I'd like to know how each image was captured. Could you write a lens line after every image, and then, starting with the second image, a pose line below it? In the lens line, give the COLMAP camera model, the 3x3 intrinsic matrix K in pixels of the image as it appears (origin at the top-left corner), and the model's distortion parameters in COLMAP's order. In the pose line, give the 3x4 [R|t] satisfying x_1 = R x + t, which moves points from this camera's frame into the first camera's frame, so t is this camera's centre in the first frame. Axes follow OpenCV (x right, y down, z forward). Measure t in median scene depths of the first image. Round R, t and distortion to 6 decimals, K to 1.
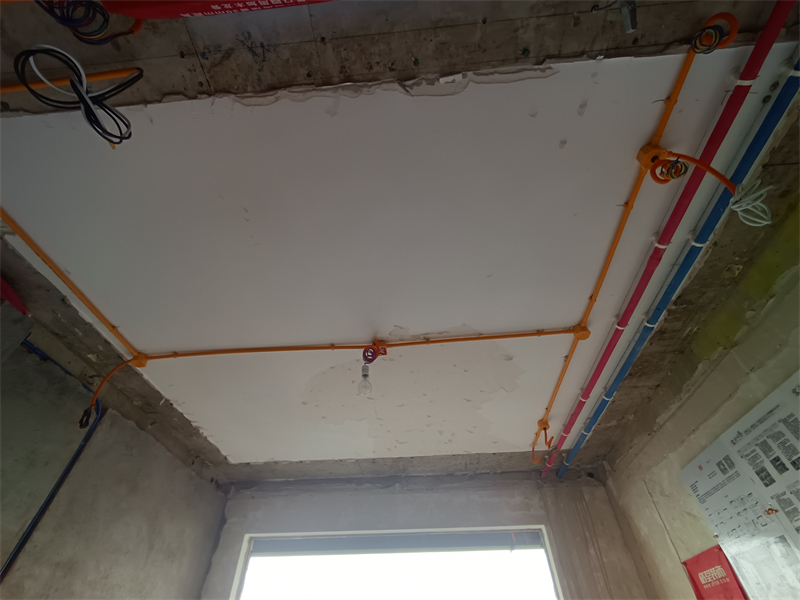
lens RADIAL K [[366.9, 0, 397.0], [0, 366.9, 303.9], [0, 0, 1]] dist [-0.003999, 0.001305]
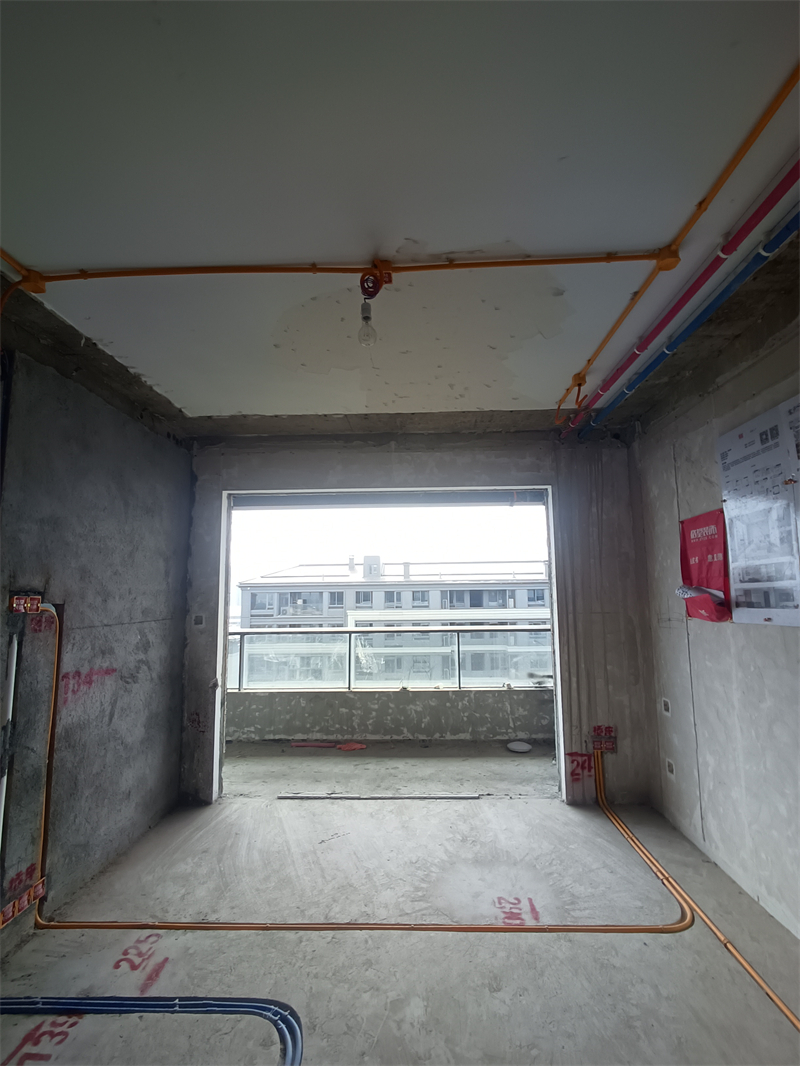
lens RADIAL K [[488.9, 0, 405.4], [0, 488.9, 538.3], [0, 0, 1]] dist [-0.003999, 0.001305]
pose [[0.998321, 0.002699, 0.057856, -0.051664], [-0.037960, 0.784950, 0.618395, -0.056071], [-0.043745, -0.619553, 0.783735, -0.047491]]
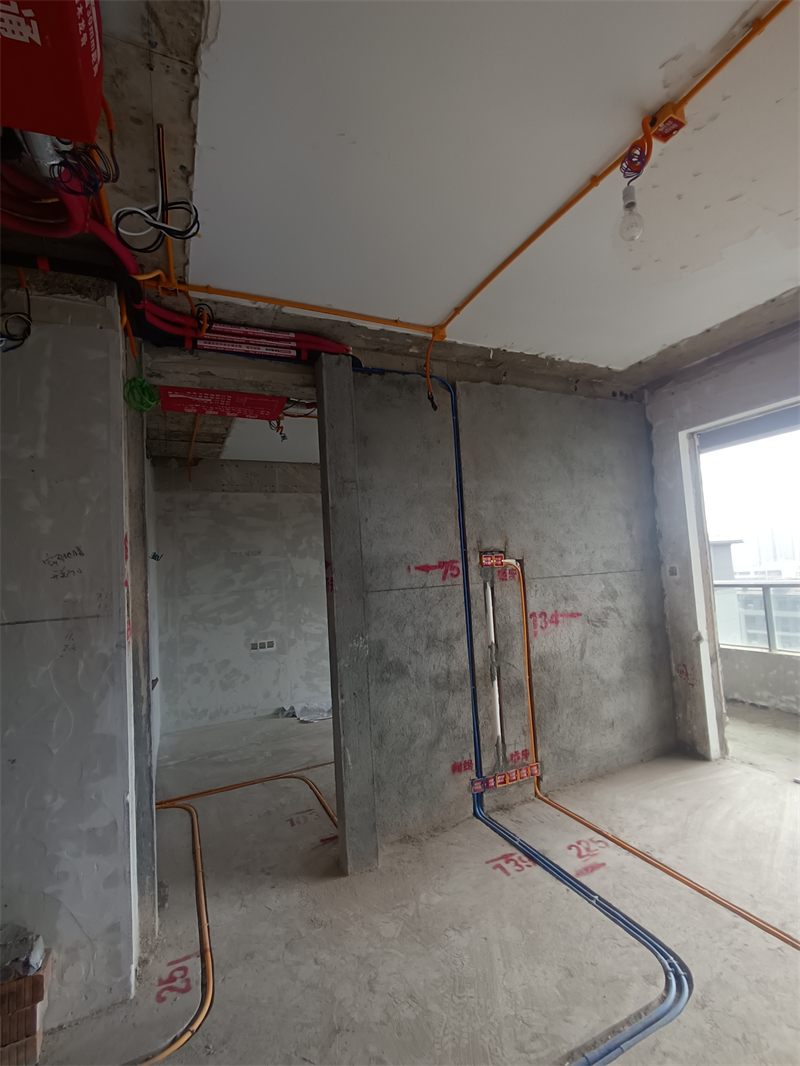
lens RADIAL K [[488.9, 0, 405.1], [0, 488.9, 536.0], [0, 0, 1]] dist [-0.003999, 0.001305]
pose [[0.502516, -0.085690, -0.860311, 0.300648], [0.649704, 0.693938, 0.310380, 0.062055], [0.570406, -0.714918, 0.404387, 0.038118]]
